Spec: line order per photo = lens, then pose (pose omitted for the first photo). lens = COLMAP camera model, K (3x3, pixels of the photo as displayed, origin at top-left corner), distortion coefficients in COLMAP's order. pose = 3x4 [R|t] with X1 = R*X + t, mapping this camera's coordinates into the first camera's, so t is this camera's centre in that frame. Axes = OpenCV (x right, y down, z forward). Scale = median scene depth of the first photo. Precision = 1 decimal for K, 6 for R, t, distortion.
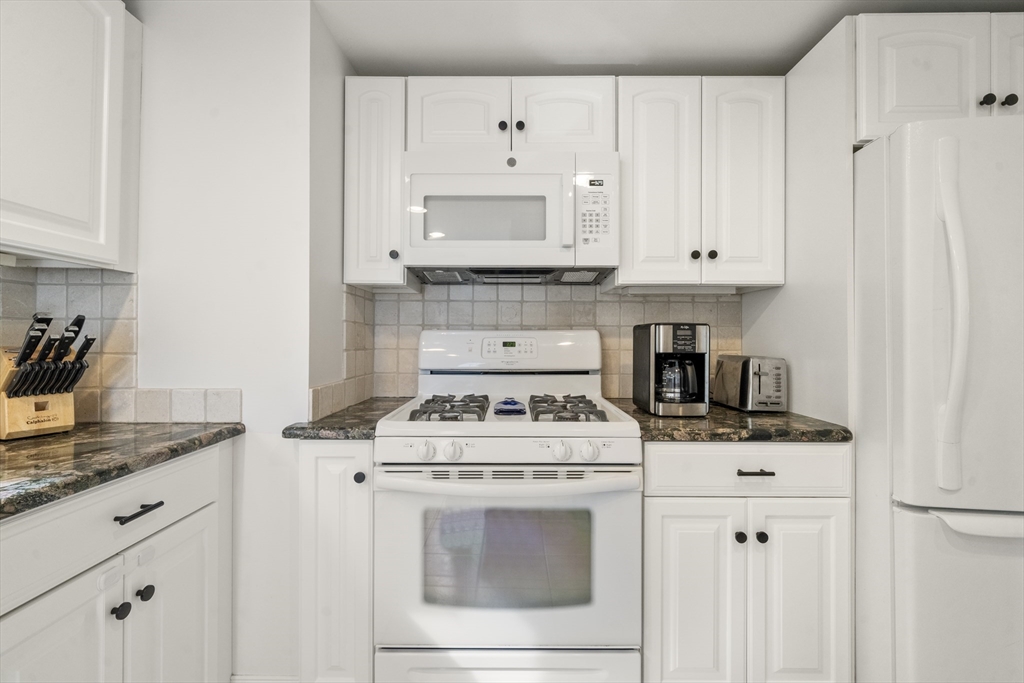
lens RADIAL K [[436.9, 0, 511.2], [0, 436.9, 336.3], [0, 0, 1]] dist [-0.001171, 0.000079]
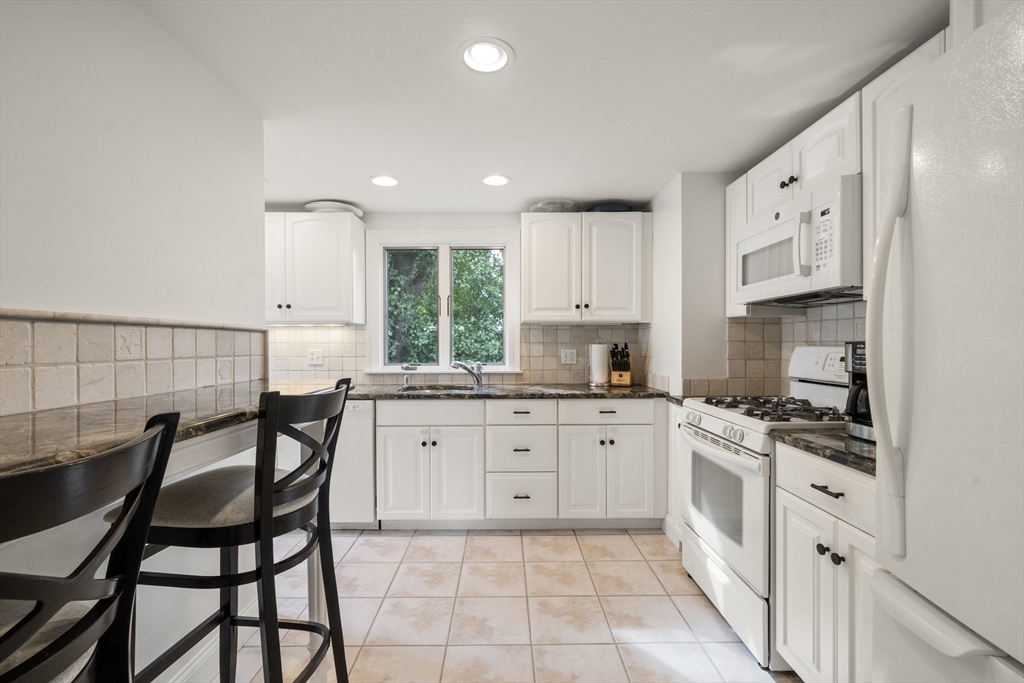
lens RADIAL K [[441.5, 0, 512.0], [0, 441.5, 341.5], [0, 0, 1]] dist [-0.001821, -0.000180]
pose [[0.010867, -0.009817, -0.999893, 1.285003], [0.007024, 0.999928, -0.009741, -0.024715], [0.999916, -0.006917, 0.010935, 0.207215]]
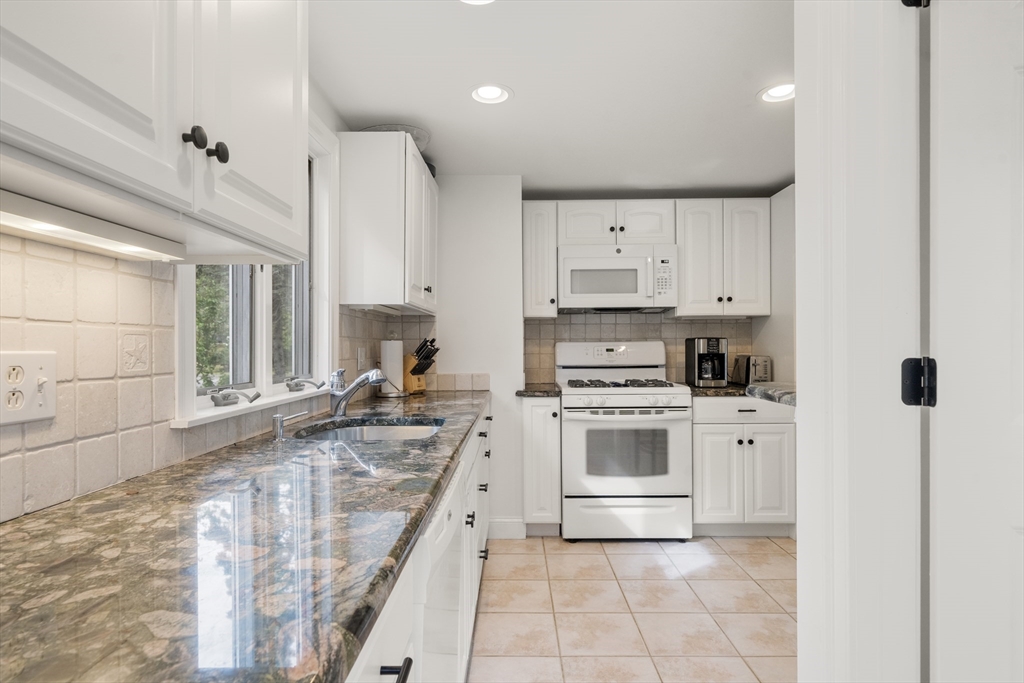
lens RADIAL K [[544.3, 0, 510.2], [0, 544.3, 346.3], [0, 0, 1]] dist [0.003215, 0.000119]
pose [[0.999790, -0.010044, -0.017865, -0.418663], [0.010141, 0.999934, 0.005323, -0.014042], [0.017810, -0.005503, 0.999826, -1.304170]]
